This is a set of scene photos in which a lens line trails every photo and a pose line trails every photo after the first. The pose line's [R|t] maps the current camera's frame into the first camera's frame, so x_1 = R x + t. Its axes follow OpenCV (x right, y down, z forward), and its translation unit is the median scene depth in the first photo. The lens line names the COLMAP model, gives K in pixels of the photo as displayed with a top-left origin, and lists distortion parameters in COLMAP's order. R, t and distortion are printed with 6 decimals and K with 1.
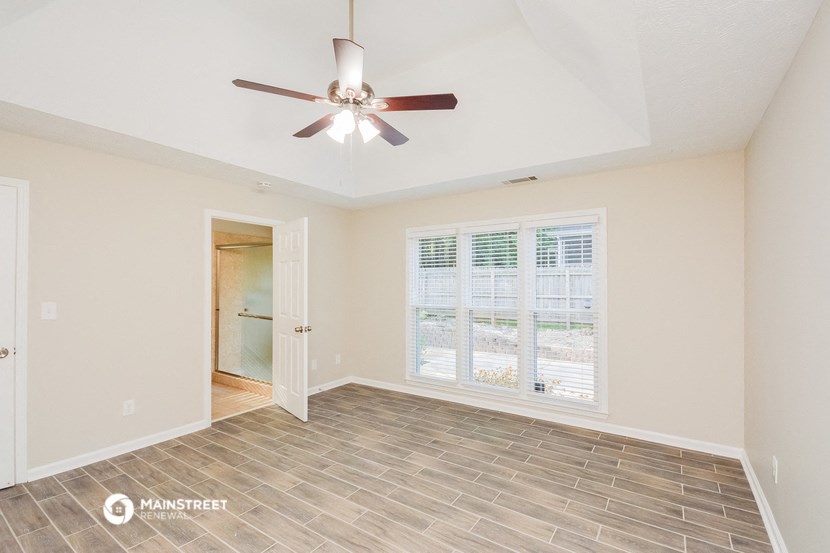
lens RADIAL K [[379.3, 0, 417.3], [0, 379.3, 281.9], [0, 0, 1]] dist [0.020335, -0.002231]
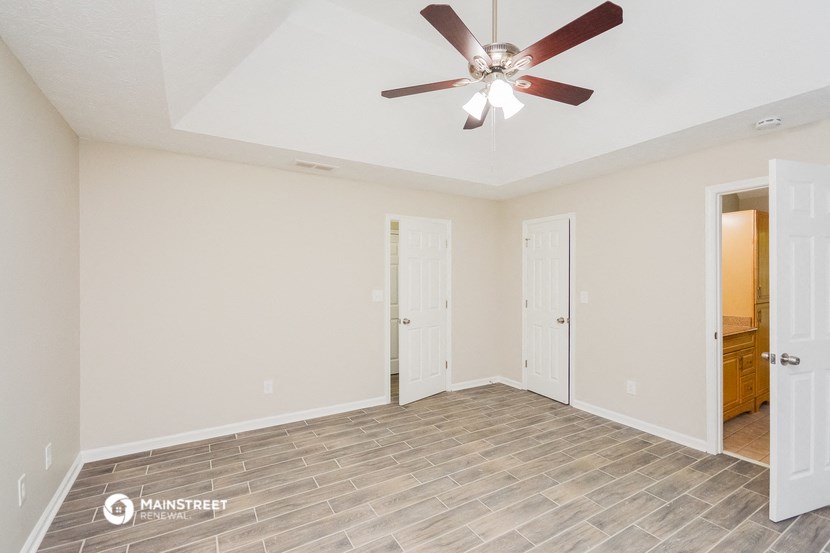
lens RADIAL K [[379.3, 0, 422.4], [0, 379.3, 278.6], [0, 0, 1]] dist [0.020335, -0.002231]
pose [[-0.424137, -0.002055, -0.905596, 0.570539], [0.010410, 0.999920, -0.007145, 0.009260], [0.905538, -0.012458, -0.424082, 0.999939]]
